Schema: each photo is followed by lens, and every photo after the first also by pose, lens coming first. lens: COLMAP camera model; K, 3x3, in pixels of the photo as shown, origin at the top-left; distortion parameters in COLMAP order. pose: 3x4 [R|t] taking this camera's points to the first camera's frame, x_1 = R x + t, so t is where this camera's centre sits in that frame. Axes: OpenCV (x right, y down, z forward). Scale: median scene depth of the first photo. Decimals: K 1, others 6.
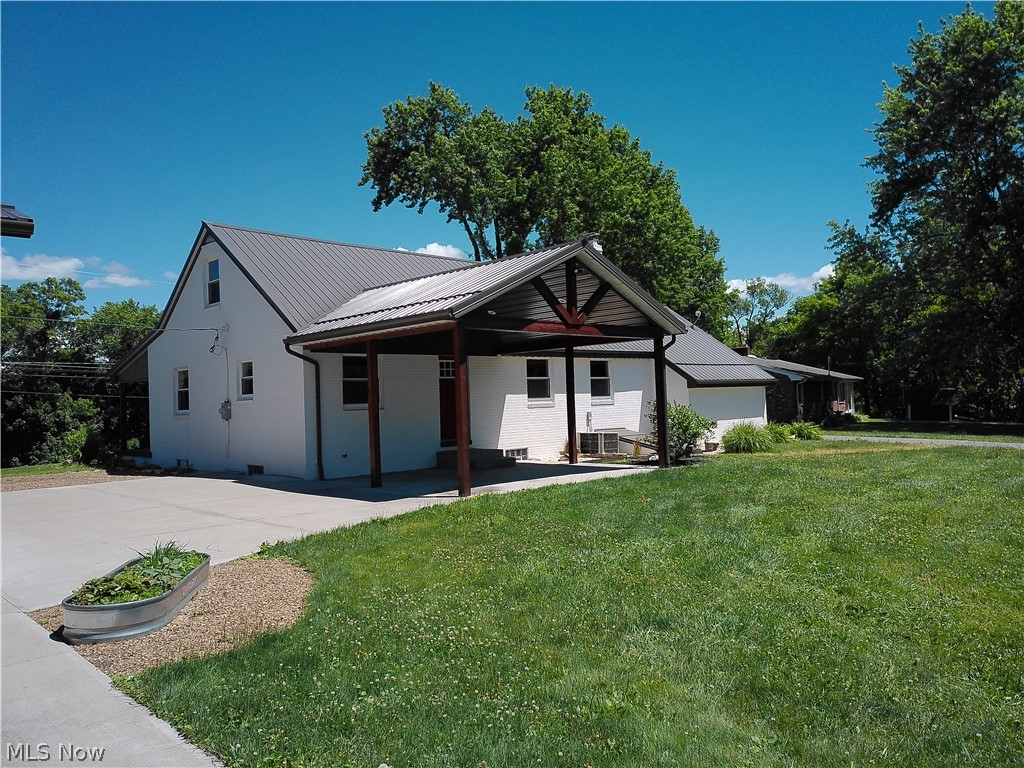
lens RADIAL K [[767.3, 0, 511.9], [0, 767.3, 382.9], [0, 0, 1]] dist [0.093948, -0.066314]
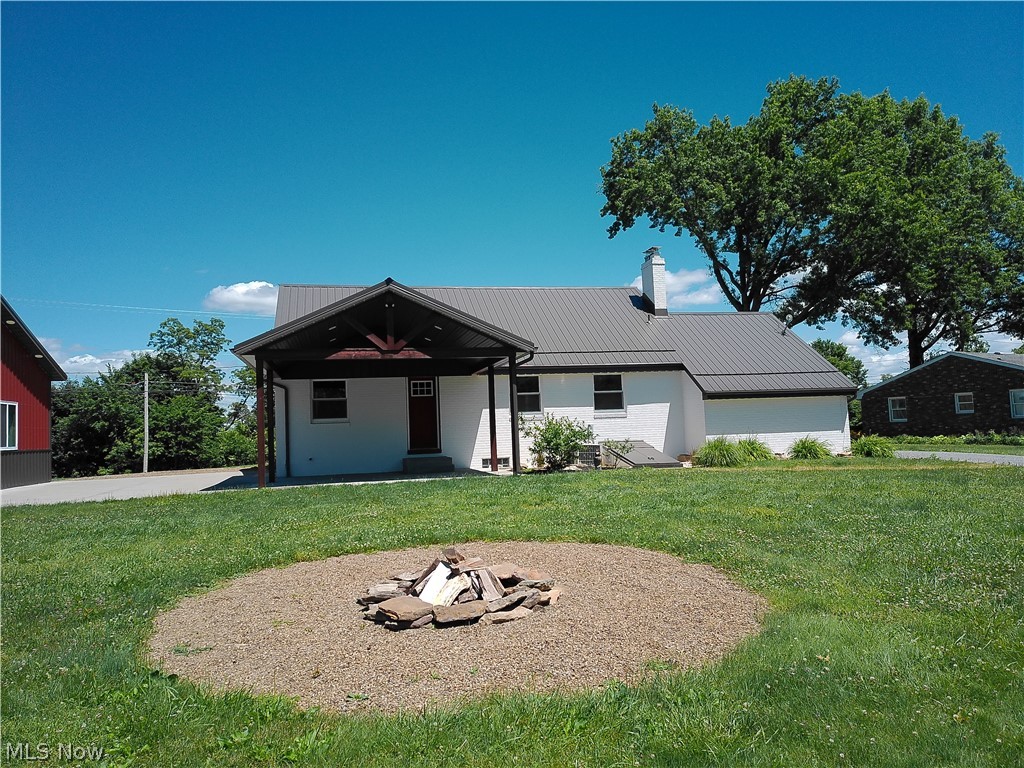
lens RADIAL K [[767.3, 0, 511.1], [0, 767.3, 387.1], [0, 0, 1]] dist [0.093948, -0.066314]
pose [[0.852520, -0.028969, -0.521892, 0.539353], [0.020694, 0.999551, -0.021679, 0.006897], [0.522285, 0.007682, 0.852736, 0.056323]]
